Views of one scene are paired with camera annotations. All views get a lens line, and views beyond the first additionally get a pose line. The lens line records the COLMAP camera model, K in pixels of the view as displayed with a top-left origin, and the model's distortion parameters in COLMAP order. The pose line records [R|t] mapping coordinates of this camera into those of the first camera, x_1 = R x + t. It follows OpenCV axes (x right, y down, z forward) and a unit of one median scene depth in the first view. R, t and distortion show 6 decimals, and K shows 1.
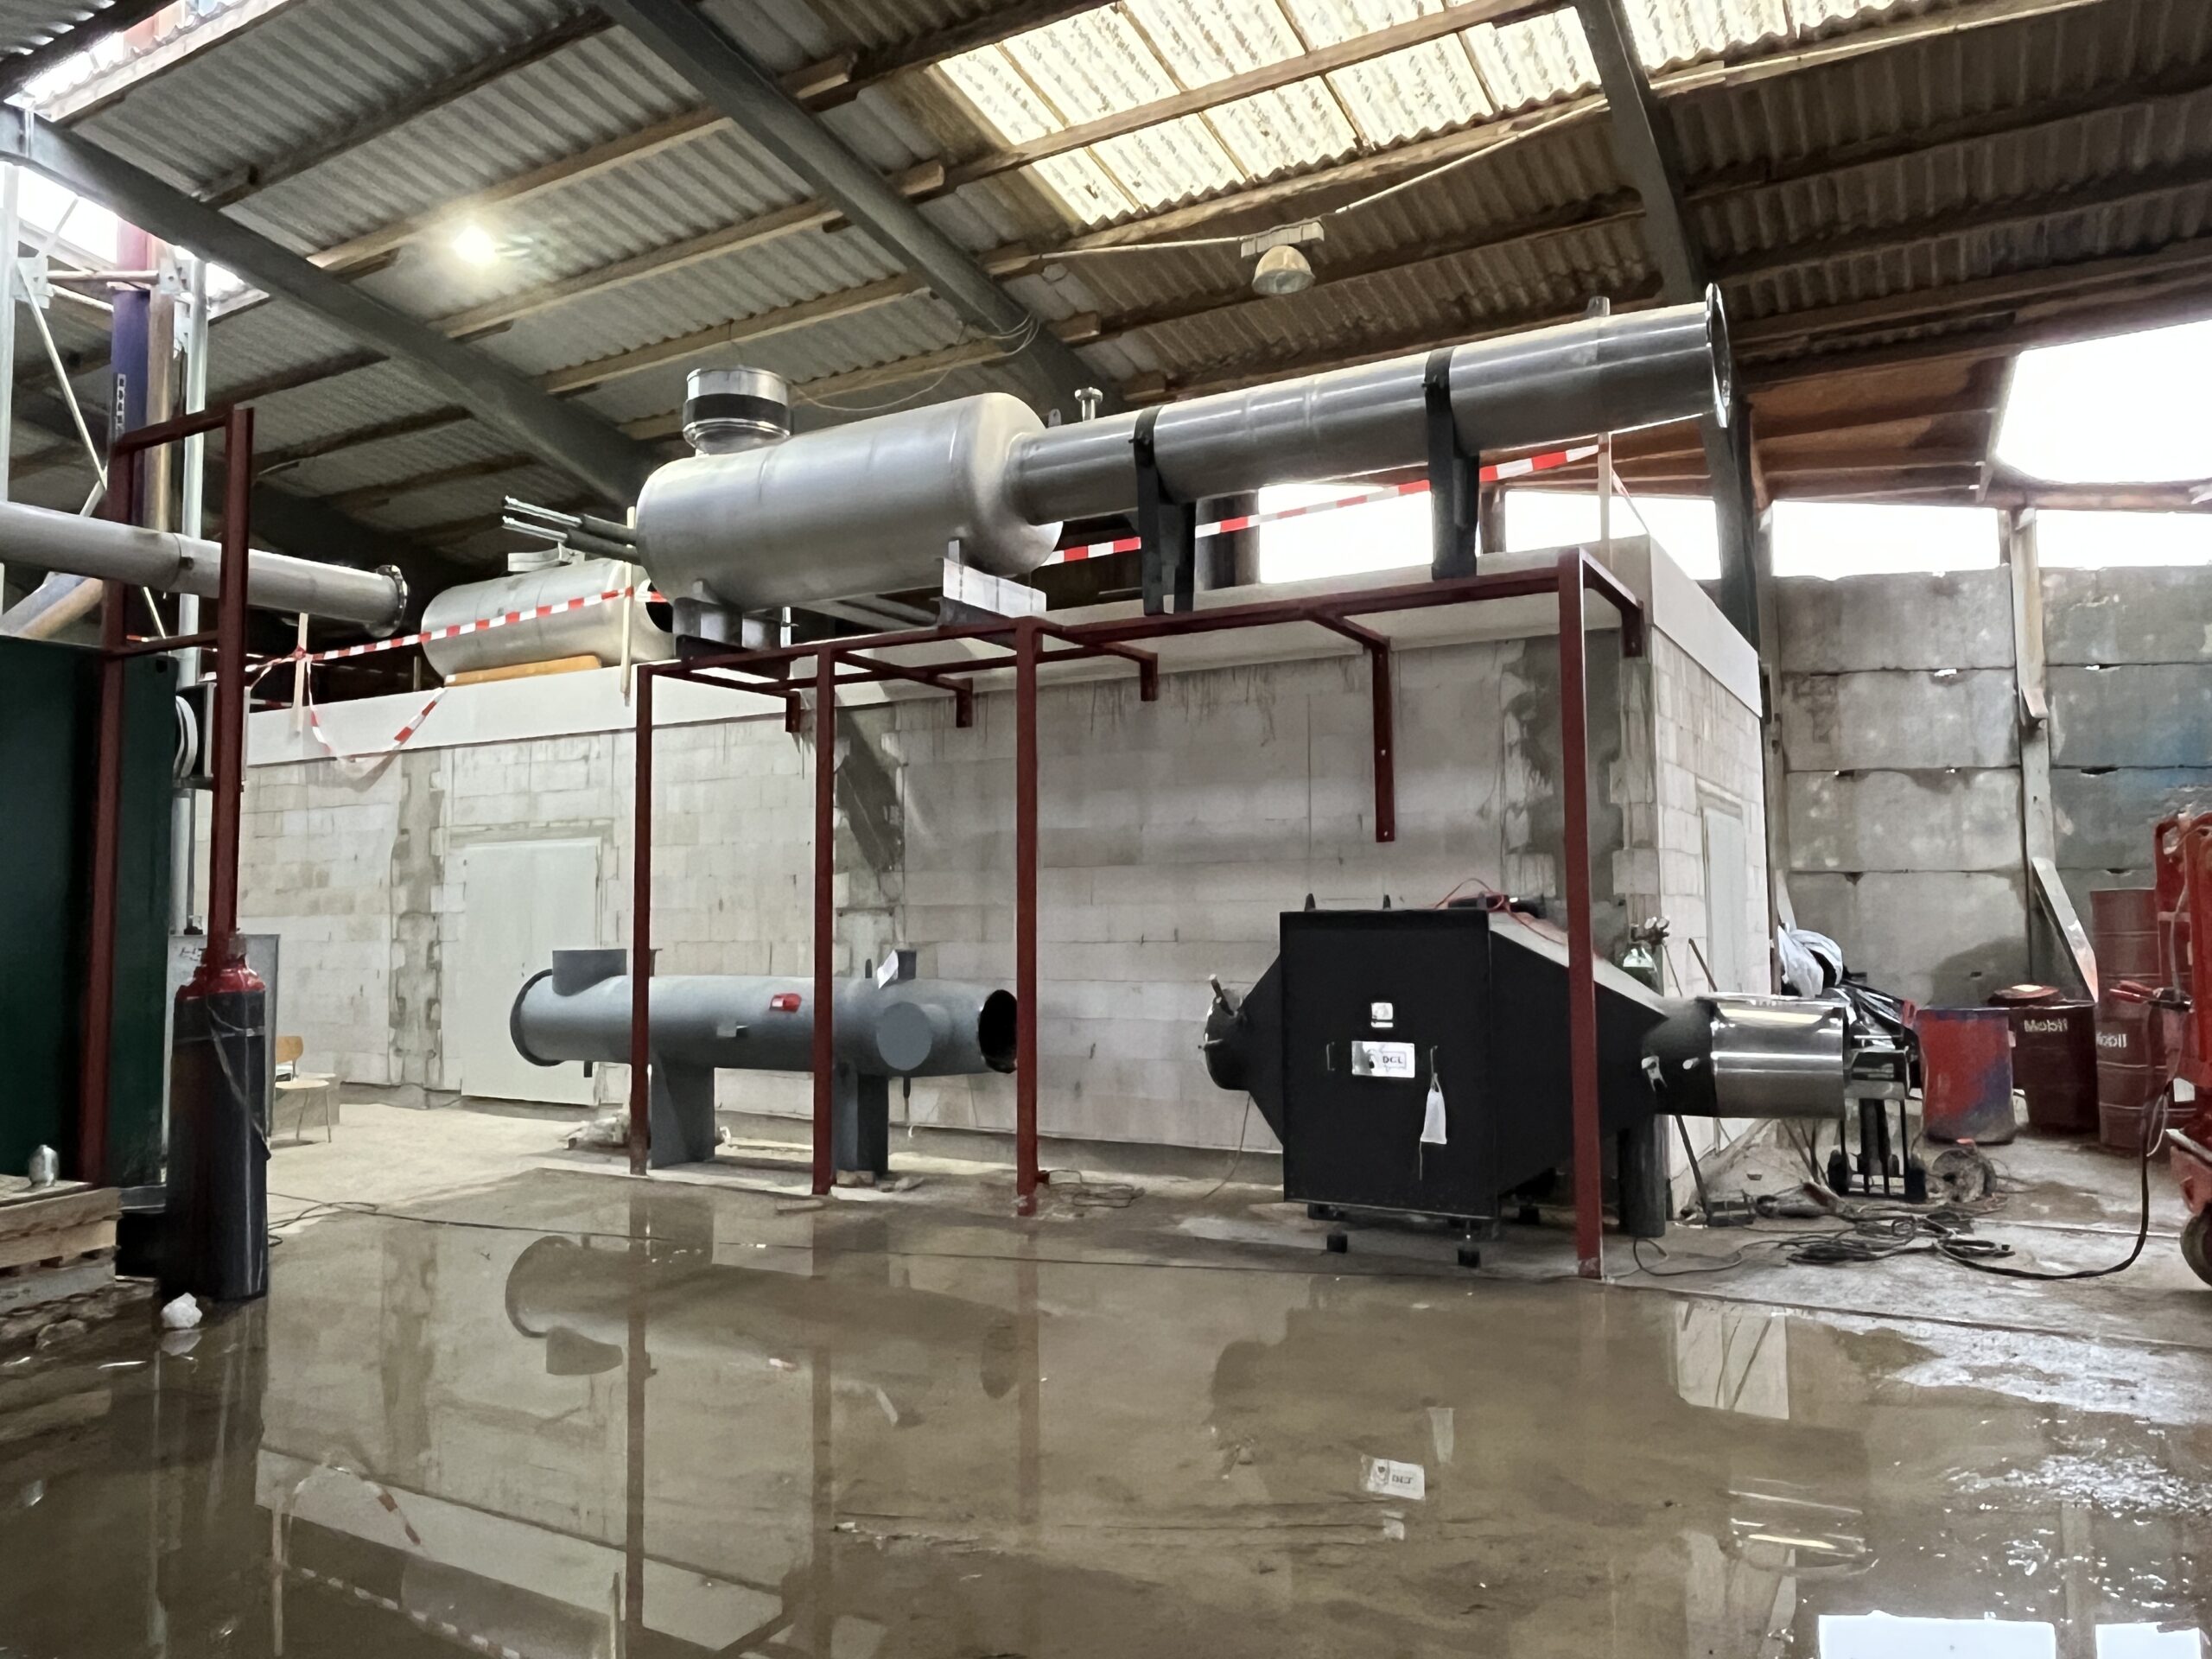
lens RADIAL K [[1522.7, 0, 1065.8], [0, 1522.7, 831.8], [0, 0, 1]] dist [-0.001892, -0.005983]
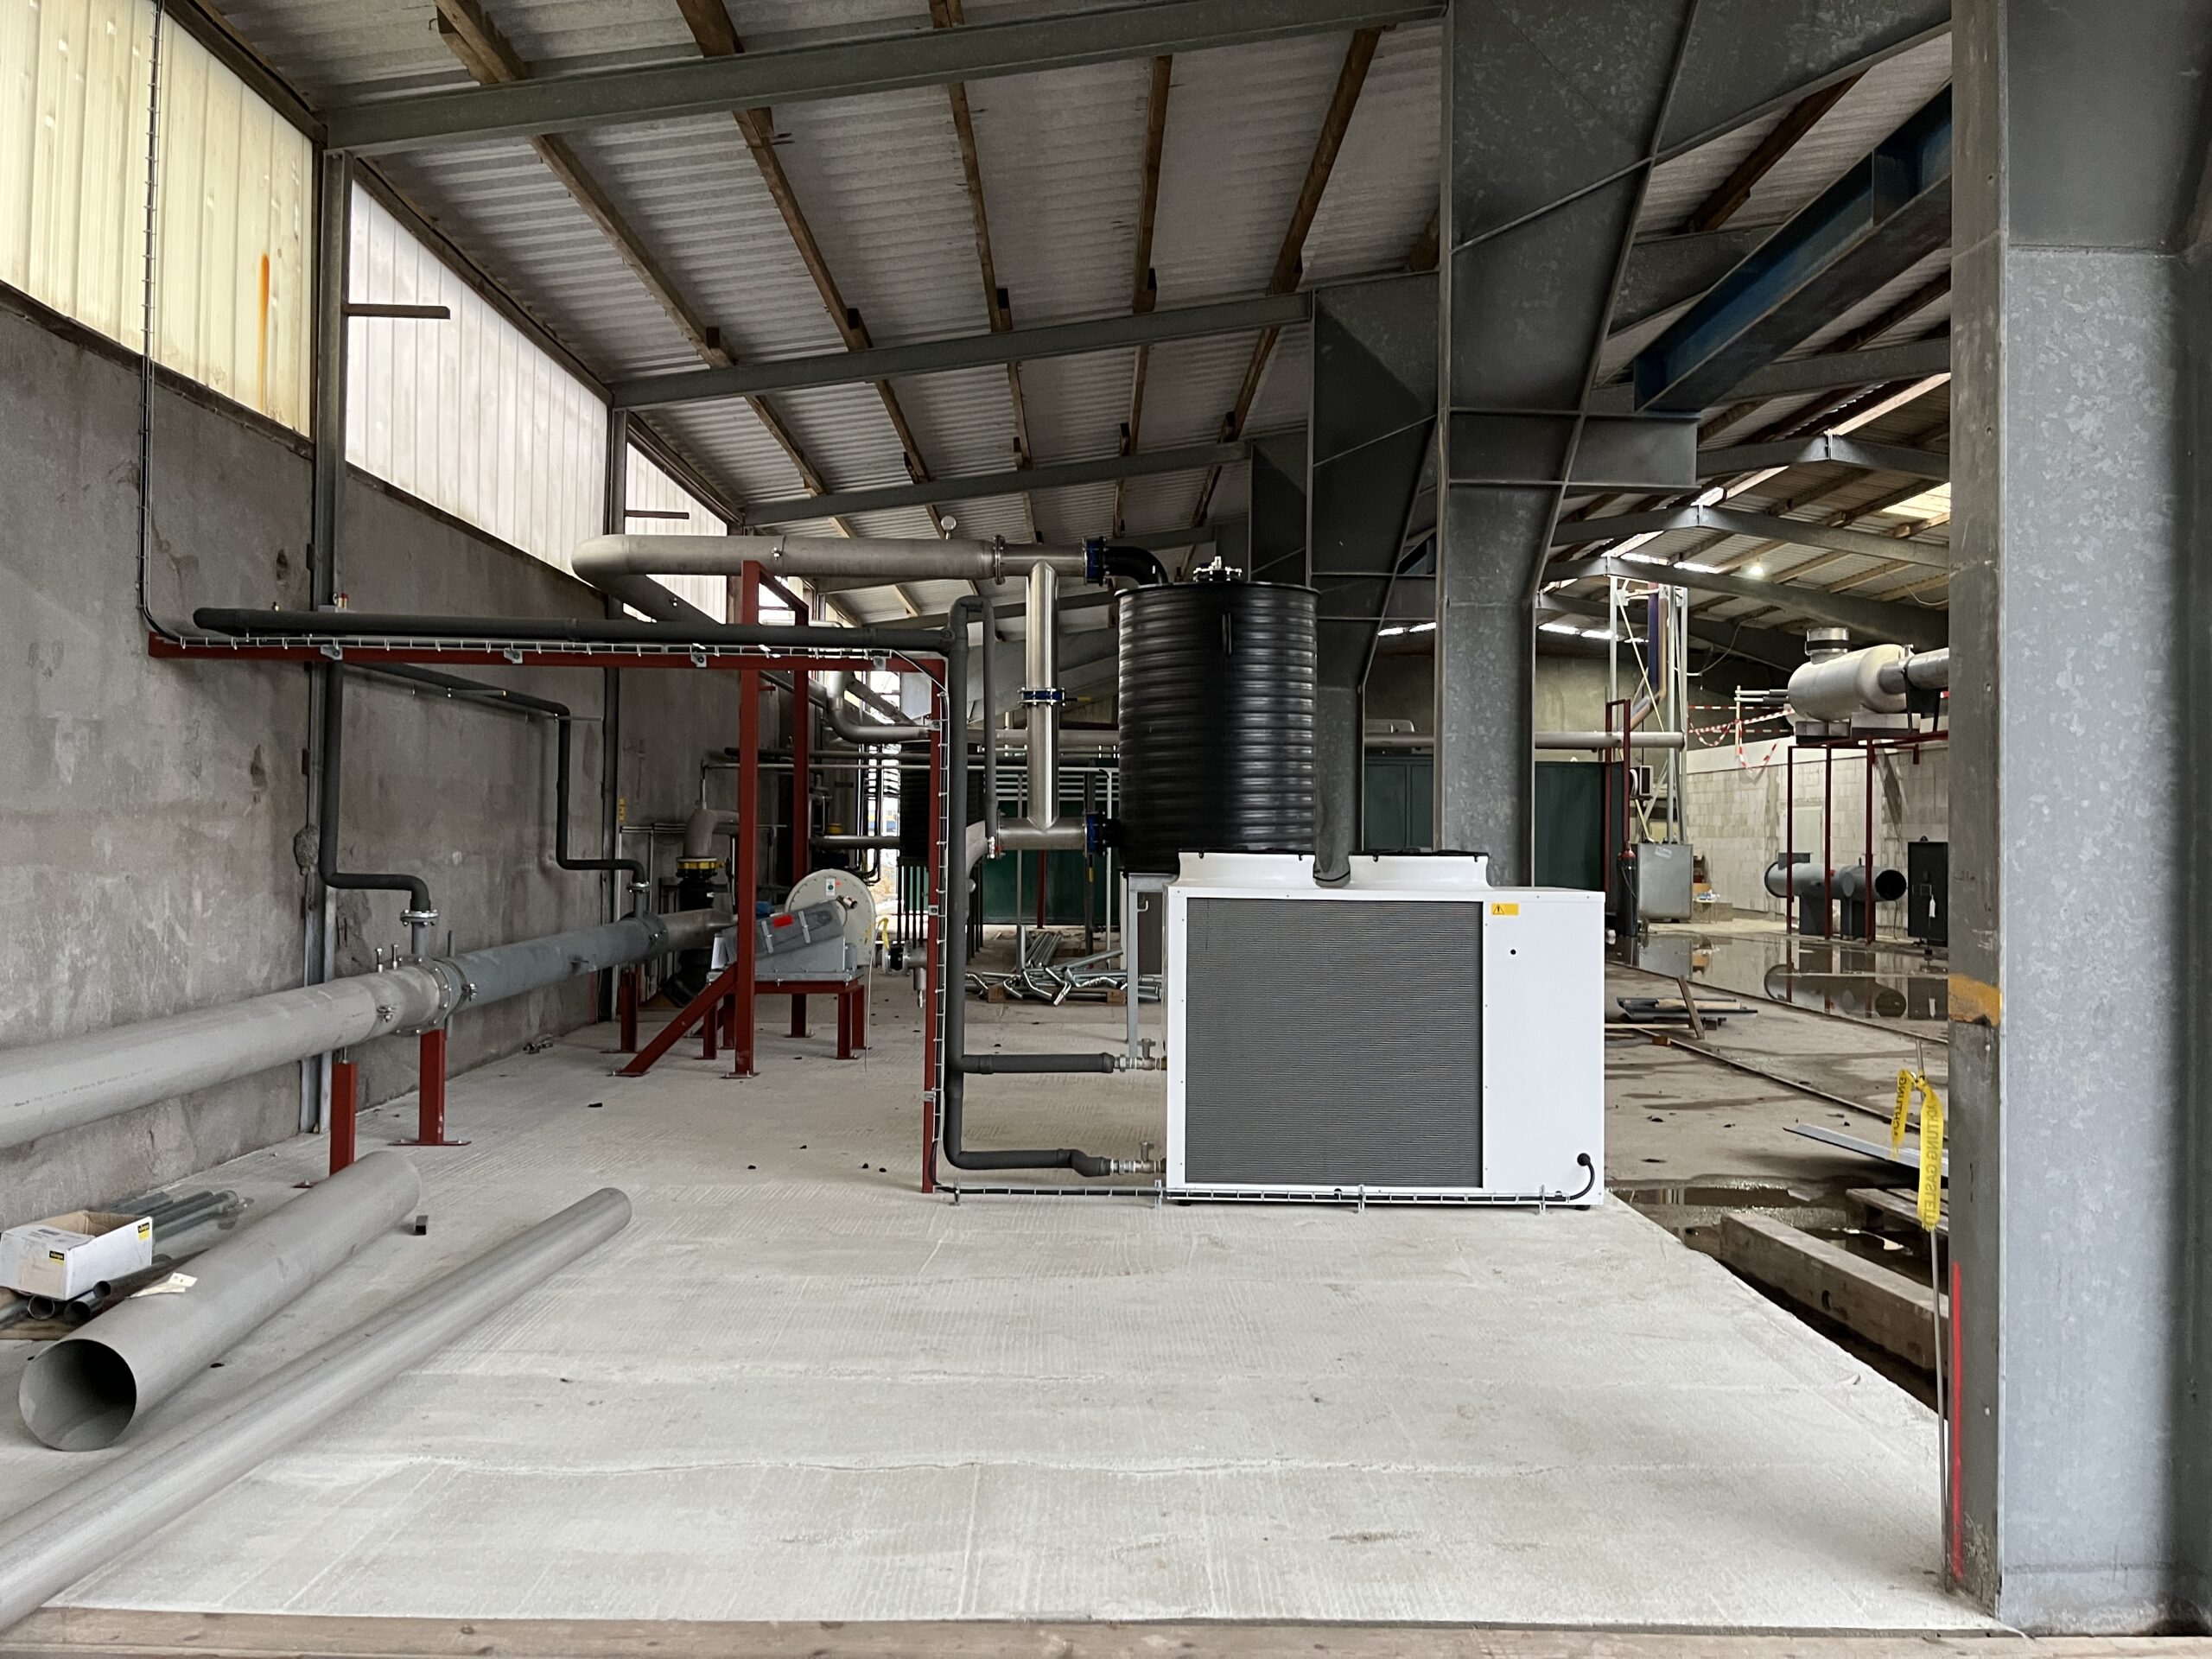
lens RADIAL K [[1663.9, 0, 1100.2], [0, 1663.9, 826.8], [0, 0, 1]] dist [0.069531, -0.099616]
pose [[0.524746, 0.007117, -0.851229, 1.507142], [0.036265, 0.998870, 0.030707, -0.096916], [0.850486, -0.046984, 0.523895, -1.488699]]
